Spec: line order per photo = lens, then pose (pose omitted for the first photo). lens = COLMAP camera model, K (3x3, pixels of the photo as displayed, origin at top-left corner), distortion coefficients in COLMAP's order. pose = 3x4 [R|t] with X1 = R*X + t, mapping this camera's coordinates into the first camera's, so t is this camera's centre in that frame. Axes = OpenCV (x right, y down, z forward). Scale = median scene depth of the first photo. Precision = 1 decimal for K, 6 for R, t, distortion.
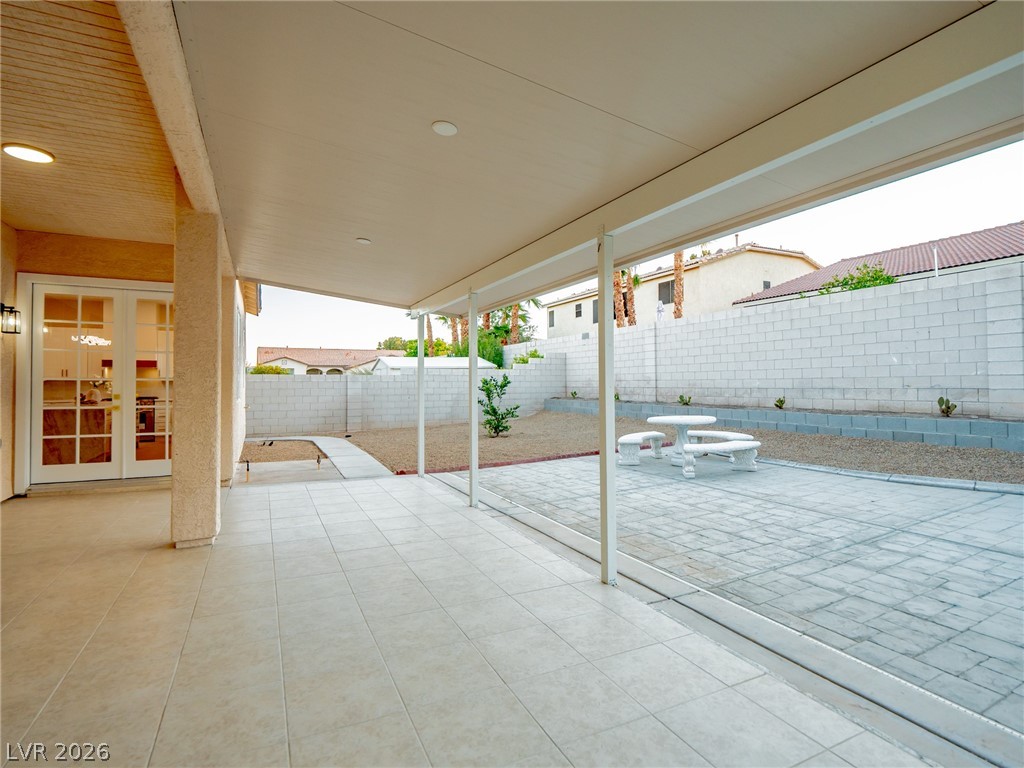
lens RADIAL K [[516.1, 0, 512.0], [0, 516.1, 377.2], [0, 0, 1]] dist [-0.009958, -0.000838]
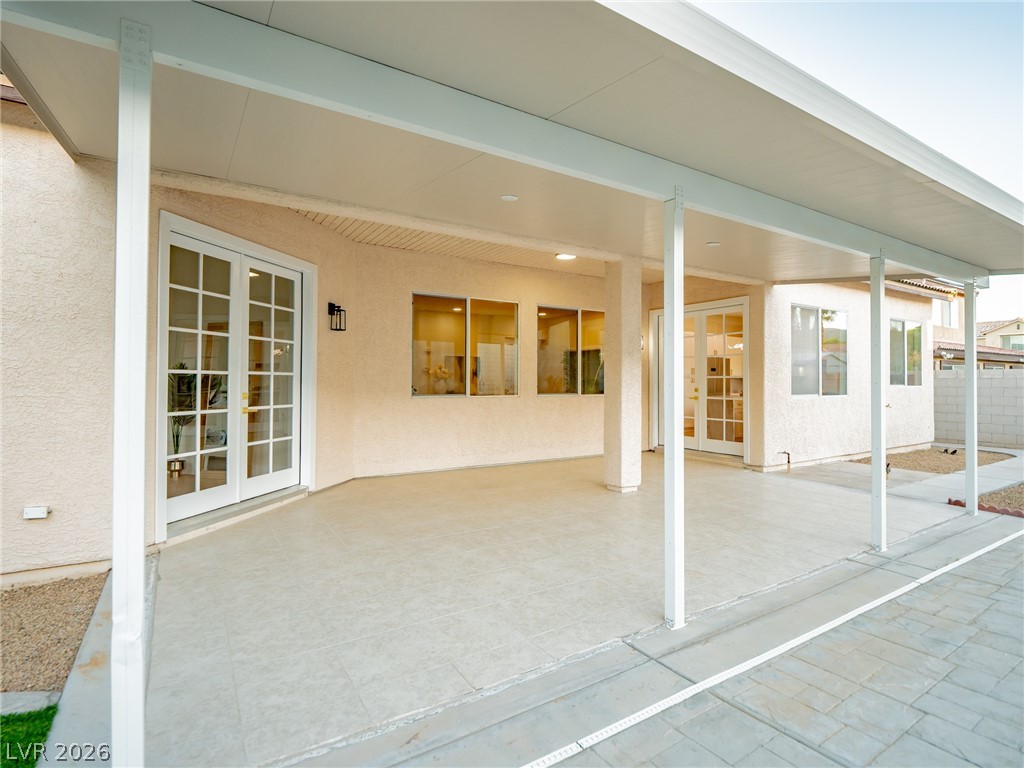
lens RADIAL K [[516.1, 0, 512.0], [0, 516.1, 377.2], [0, 0, 1]] dist [-0.009958, -0.000838]
pose [[0.095924, -0.007738, -0.995359, 0.411551], [0.010617, 0.999921, -0.006750, 0.005355], [0.995332, -0.009920, 0.095999, 0.282488]]
